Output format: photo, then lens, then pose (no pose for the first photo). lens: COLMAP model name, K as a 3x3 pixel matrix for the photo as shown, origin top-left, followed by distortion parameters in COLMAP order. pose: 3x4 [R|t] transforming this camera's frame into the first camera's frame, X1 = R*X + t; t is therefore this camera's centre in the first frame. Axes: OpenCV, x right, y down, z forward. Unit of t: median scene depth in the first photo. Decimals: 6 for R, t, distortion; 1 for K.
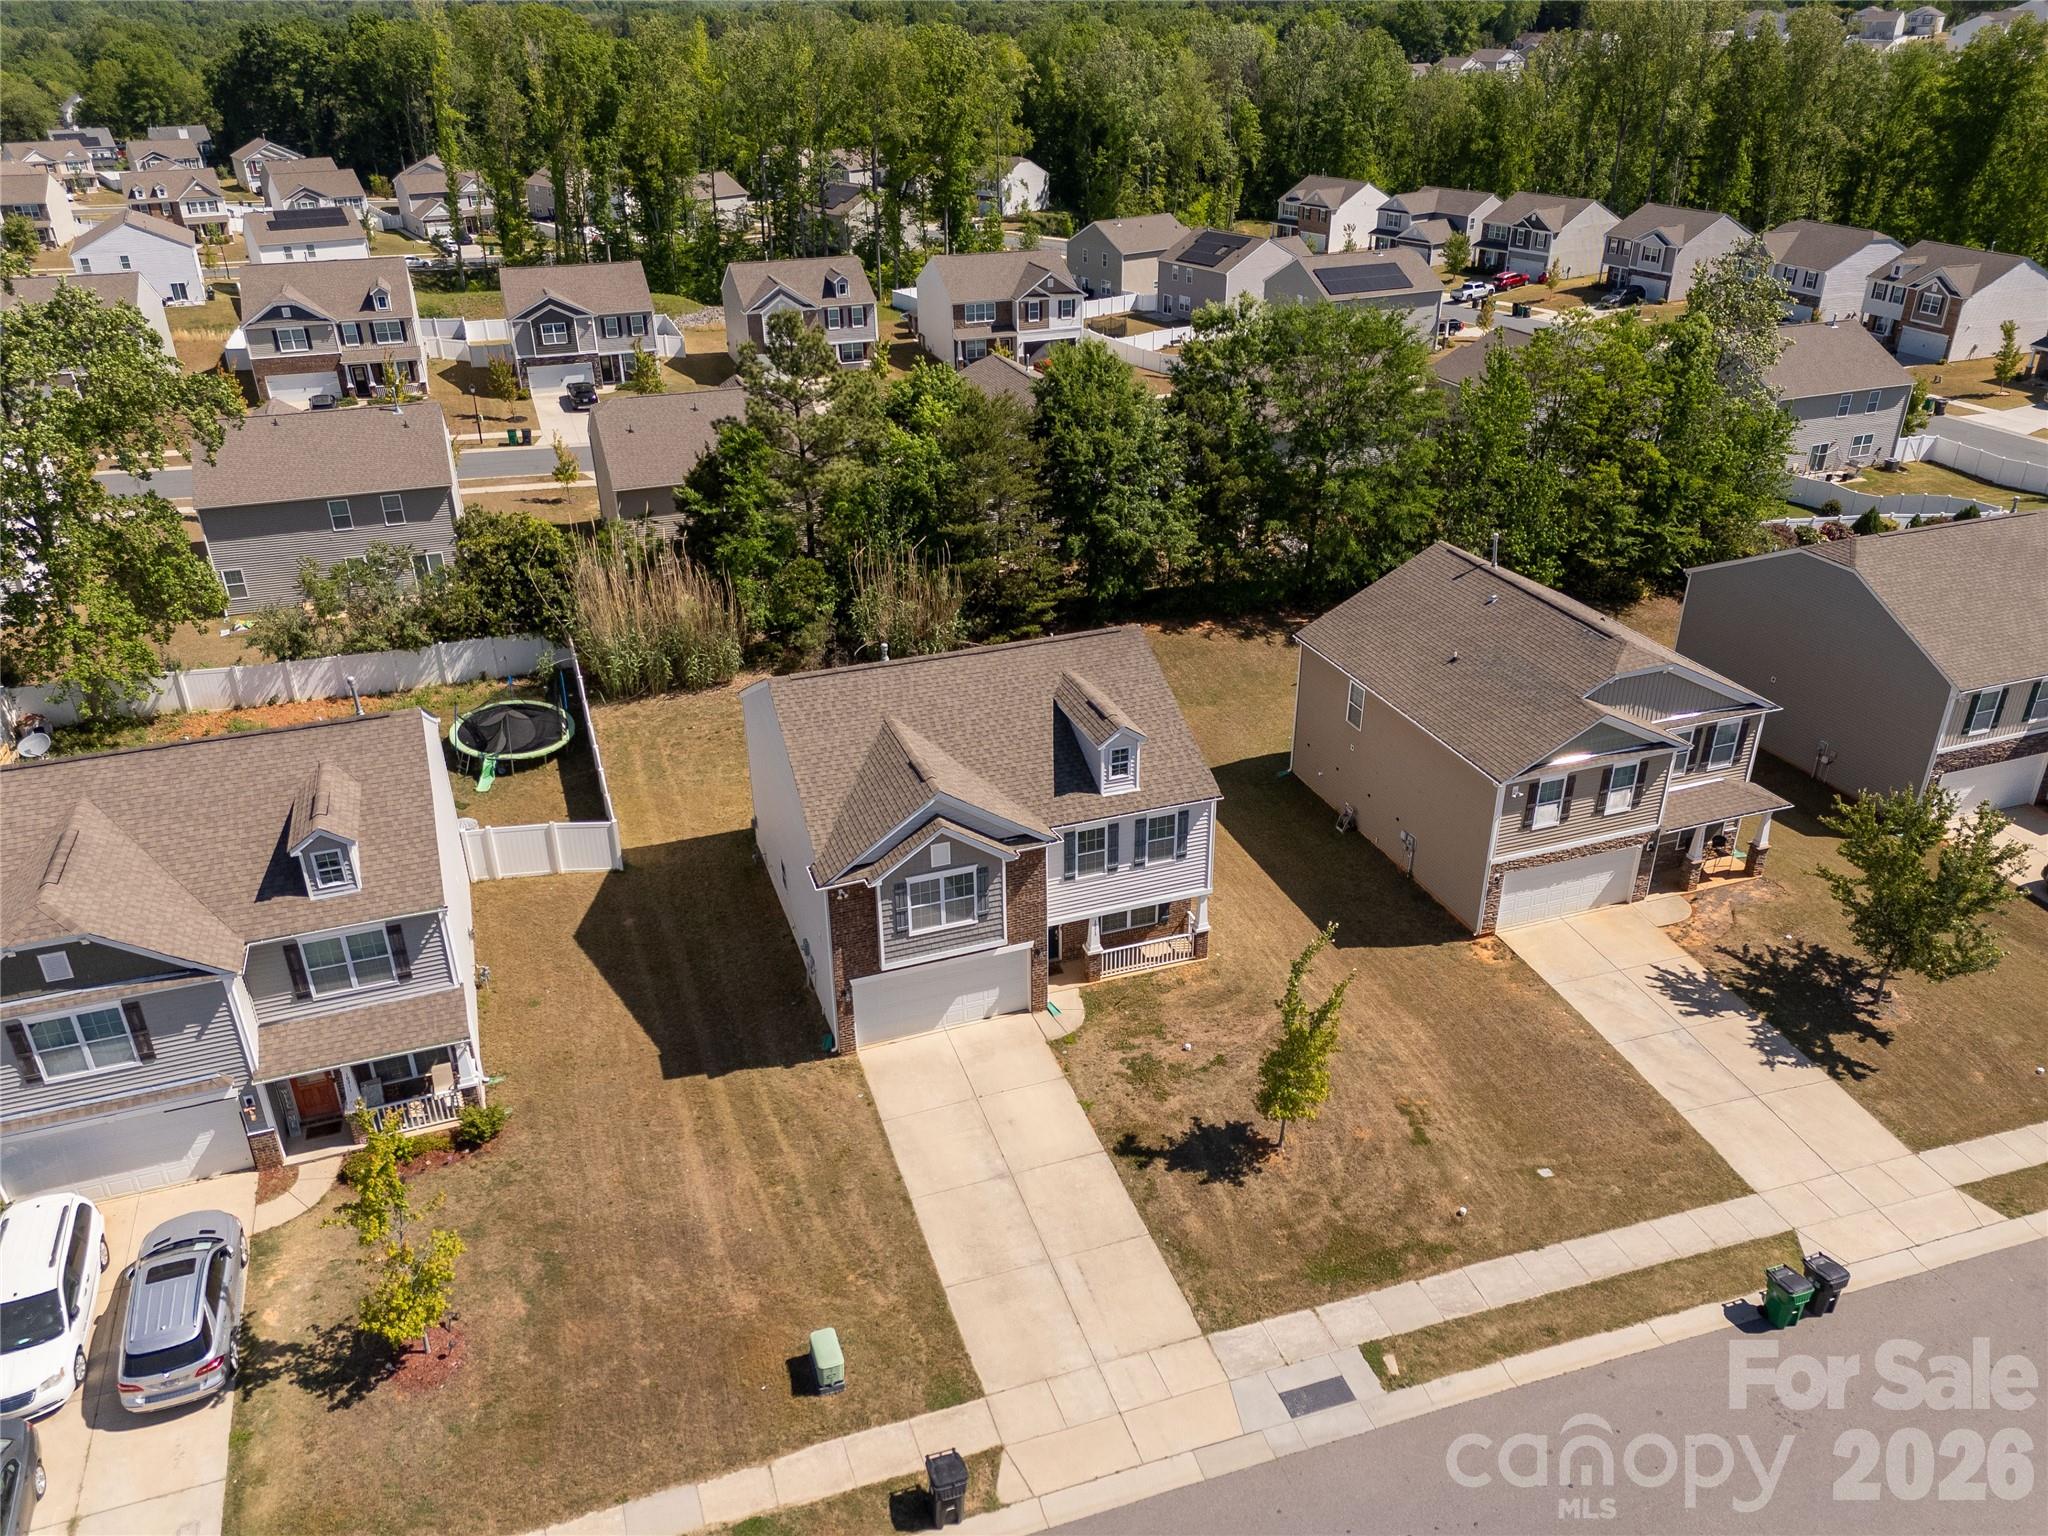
lens RADIAL K [[1498.7, 0, 1020.1], [0, 1498.7, 772.6], [0, 0, 1]] dist [0.089621, -0.095502]
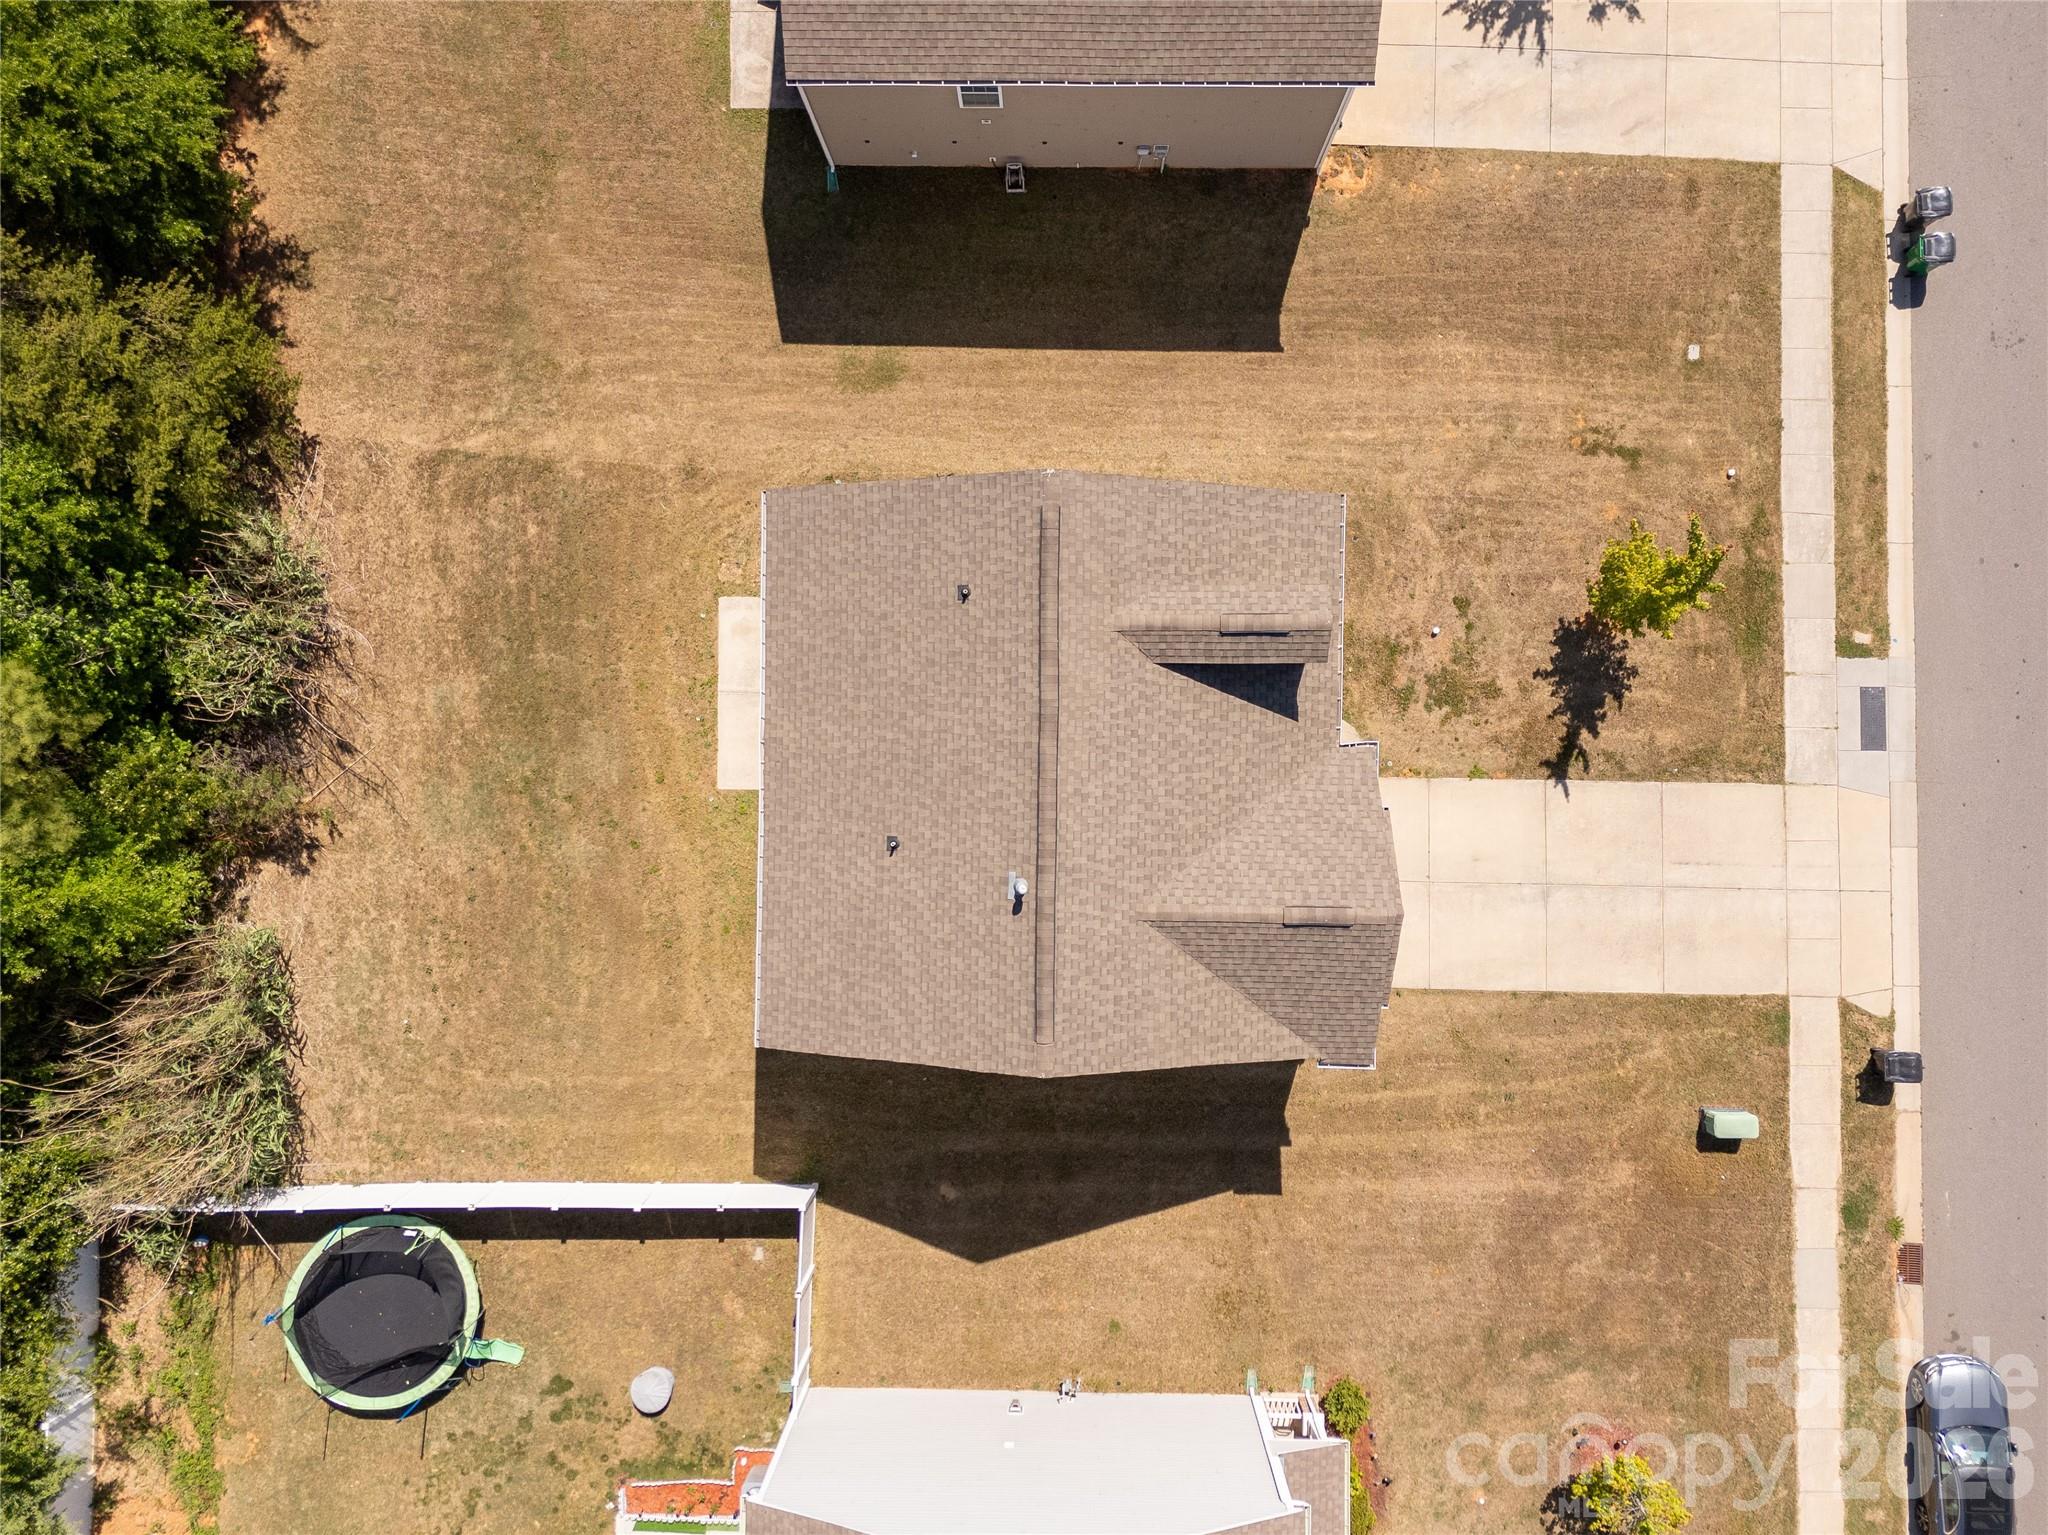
lens RADIAL K [[1559.4, 0, 1040.3], [0, 1559.4, 741.2], [0, 0, 1]] dist [0.083026, -0.077795]
pose [[0.344871, -0.938640, 0.004291, -0.038506], [0.447717, 0.168513, 0.878153, -0.839095], [-0.824993, -0.300929, 0.478361, 0.858369]]
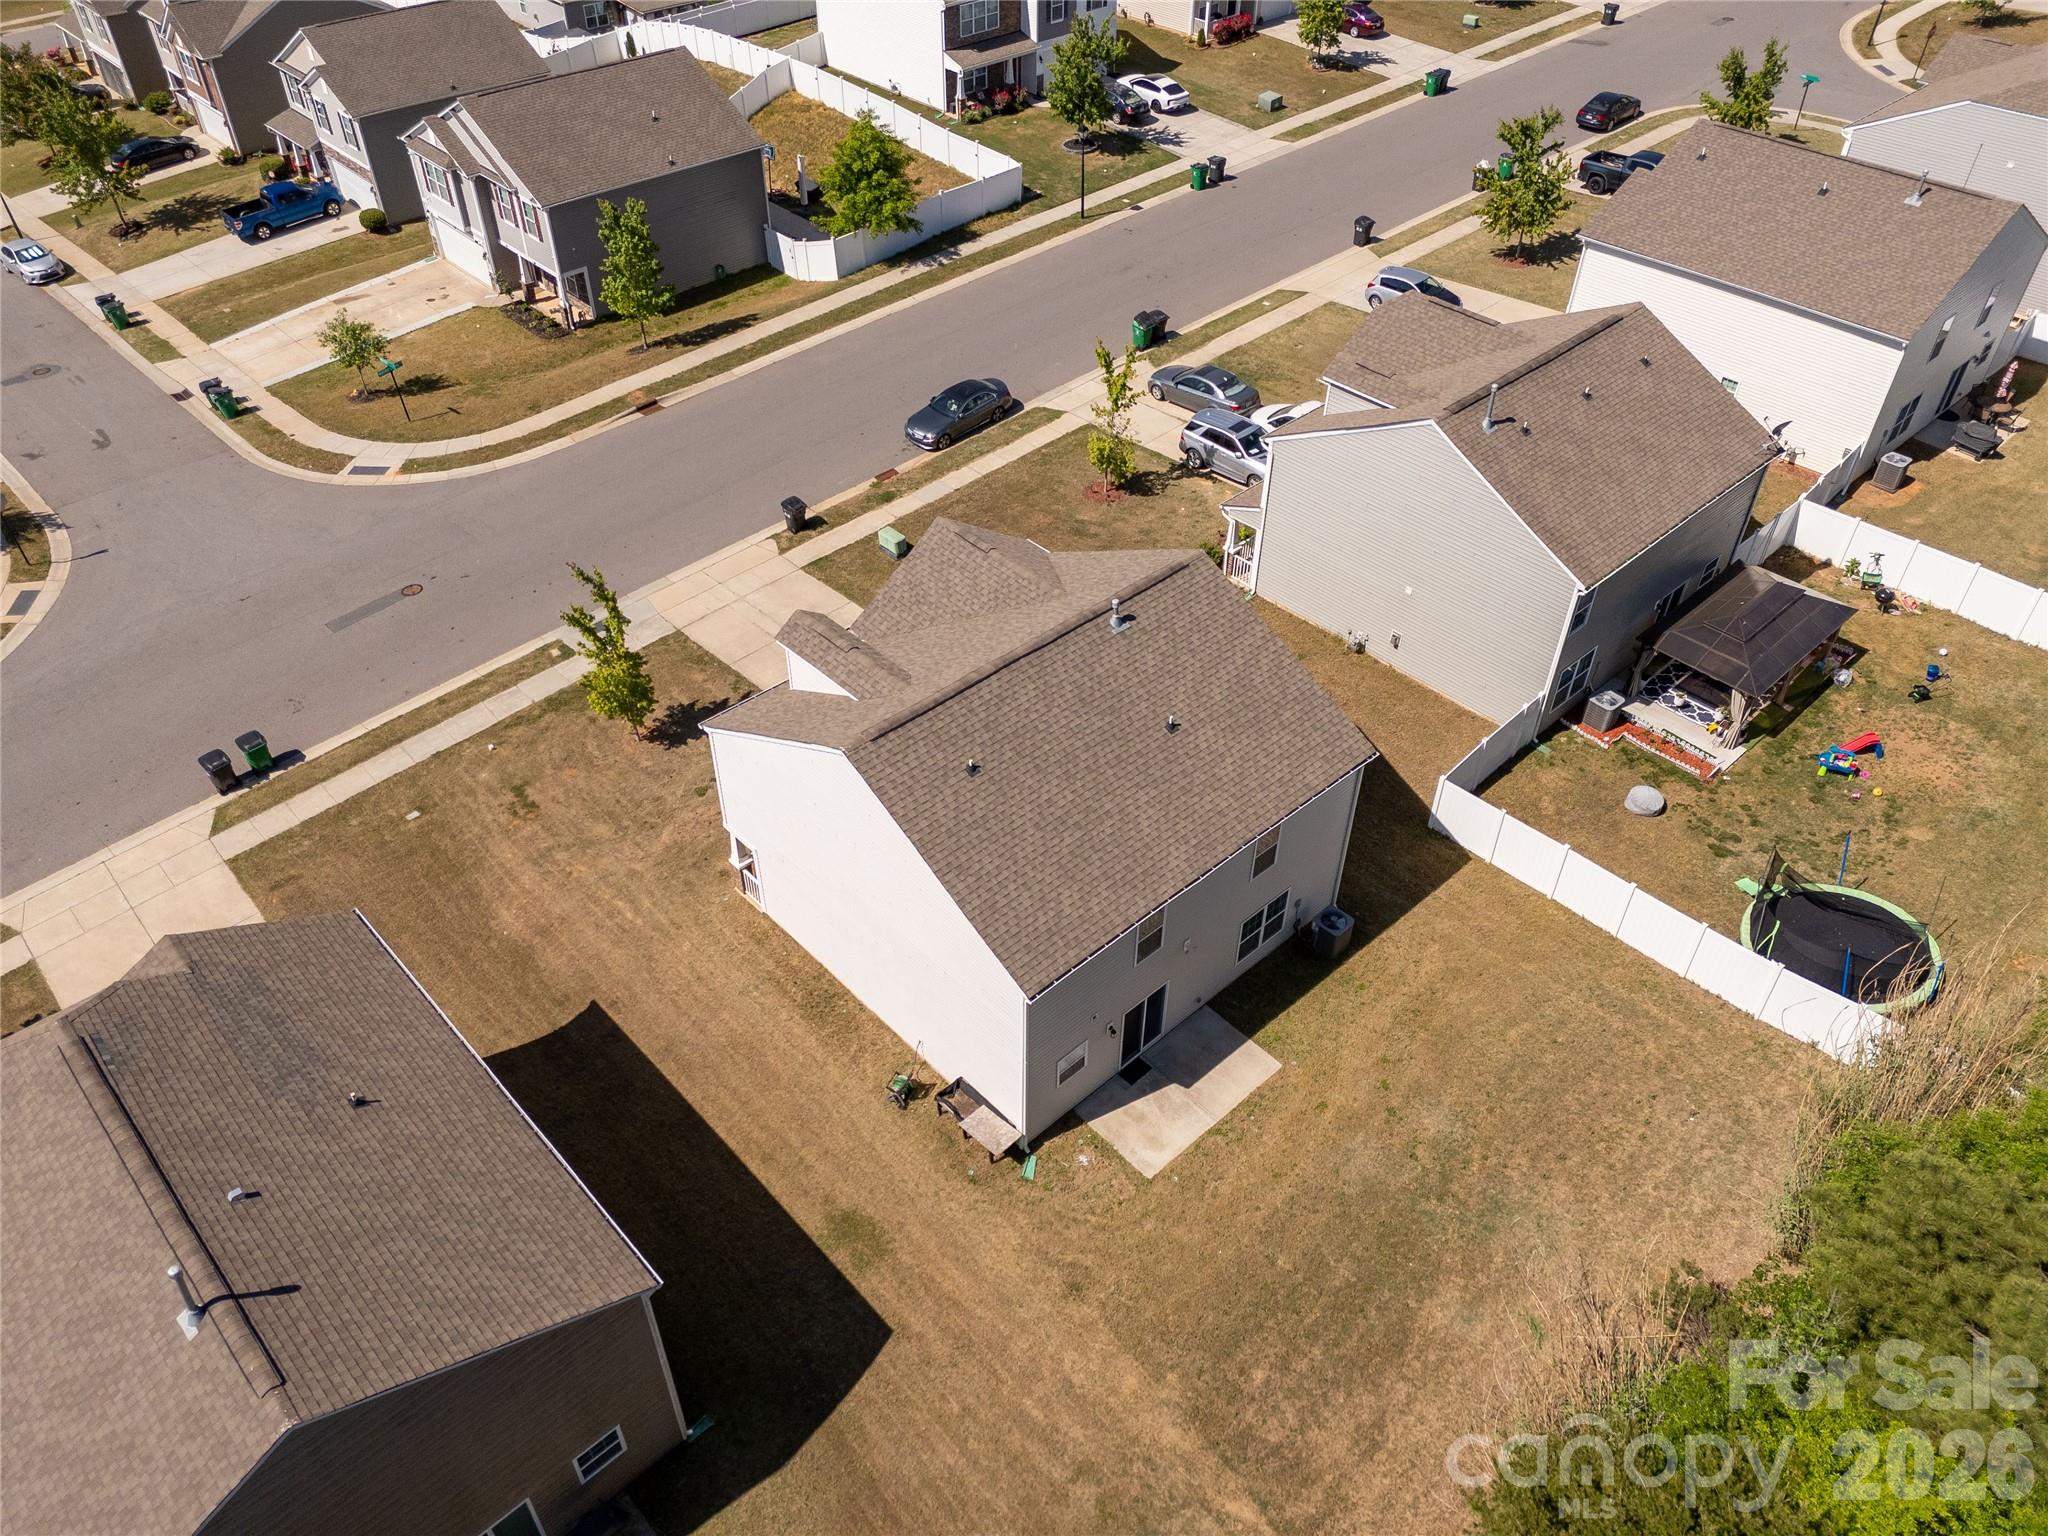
lens RADIAL K [[1498.7, 0, 1020.1], [0, 1498.7, 772.6], [0, 0, 1]] dist [0.089621, -0.095502]
pose [[-0.918826, 0.265618, -0.291901, 0.272004], [-0.177839, 0.381621, 0.907049, -0.966019], [0.352324, 0.885332, -0.303407, 1.623594]]
